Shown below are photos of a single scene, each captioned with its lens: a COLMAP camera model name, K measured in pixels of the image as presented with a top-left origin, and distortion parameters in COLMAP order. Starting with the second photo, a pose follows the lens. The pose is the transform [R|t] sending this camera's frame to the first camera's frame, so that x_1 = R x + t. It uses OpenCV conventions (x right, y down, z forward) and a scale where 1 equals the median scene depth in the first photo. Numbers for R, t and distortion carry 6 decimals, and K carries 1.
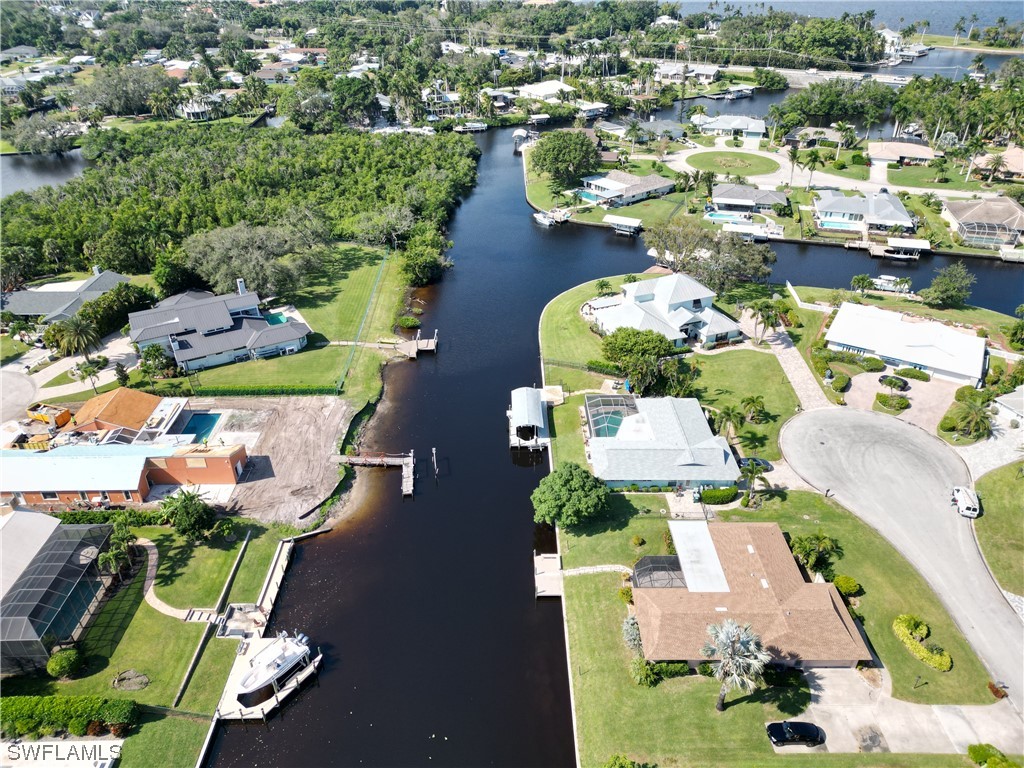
lens RADIAL K [[713.3, 0, 513.2], [0, 713.3, 385.8], [0, 0, 1]] dist [0.079949, -0.077415]
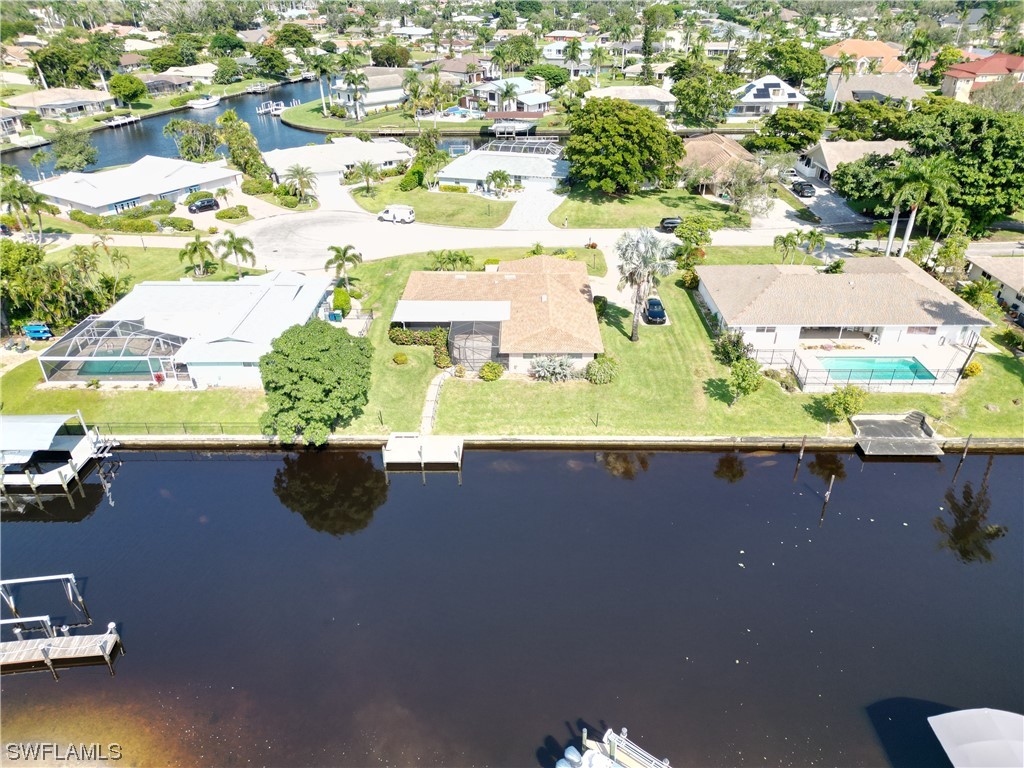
lens RADIAL K [[713.3, 0, 513.2], [0, 713.3, 385.8], [0, 0, 1]] dist [0.079949, -0.077415]
pose [[0.024832, -0.501381, 0.864870, -0.262125], [0.538049, 0.735847, 0.411136, -0.002345], [-0.842548, 0.455133, 0.288041, 0.383656]]
